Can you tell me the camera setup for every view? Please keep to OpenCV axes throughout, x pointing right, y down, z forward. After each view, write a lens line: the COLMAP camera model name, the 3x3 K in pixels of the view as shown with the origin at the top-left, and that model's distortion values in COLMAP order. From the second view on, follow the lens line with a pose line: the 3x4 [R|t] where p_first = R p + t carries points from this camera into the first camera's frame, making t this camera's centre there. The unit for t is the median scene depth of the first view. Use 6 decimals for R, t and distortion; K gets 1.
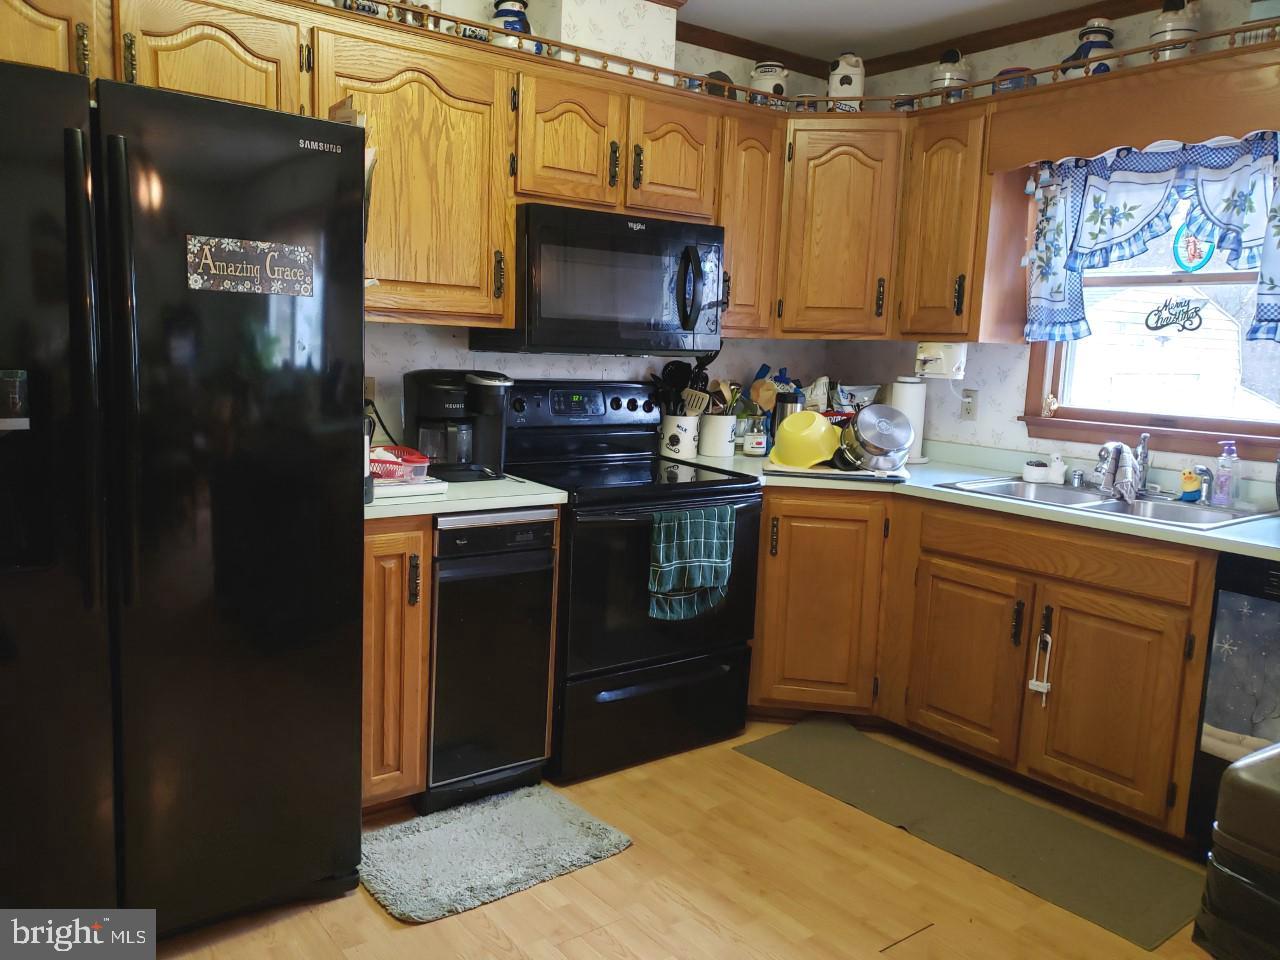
lens RADIAL K [[1011.6, 0, 638.2], [0, 1011.6, 489.9], [0, 0, 1]] dist [0.008617, 0.005463]
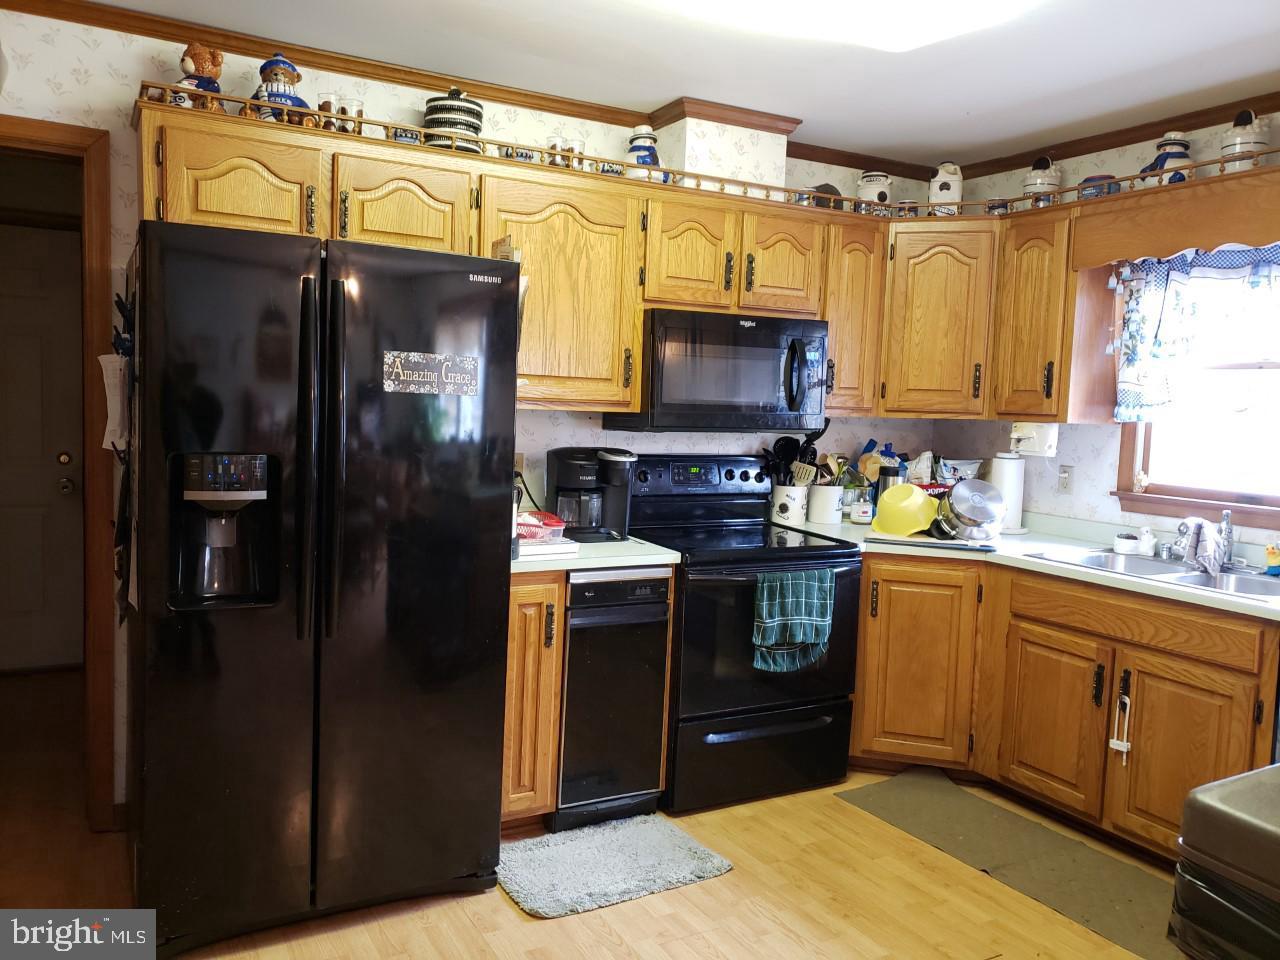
lens RADIAL K [[1010.4, 0, 640.0], [0, 1010.4, 480.0], [0, 0, 1]] dist [0.072229, -0.145074]
pose [[0.990169, 0.010457, -0.139485, 0.039239], [-0.020106, 0.997487, -0.067944, -0.002349], [0.138424, 0.070080, 0.987890, -0.142511]]
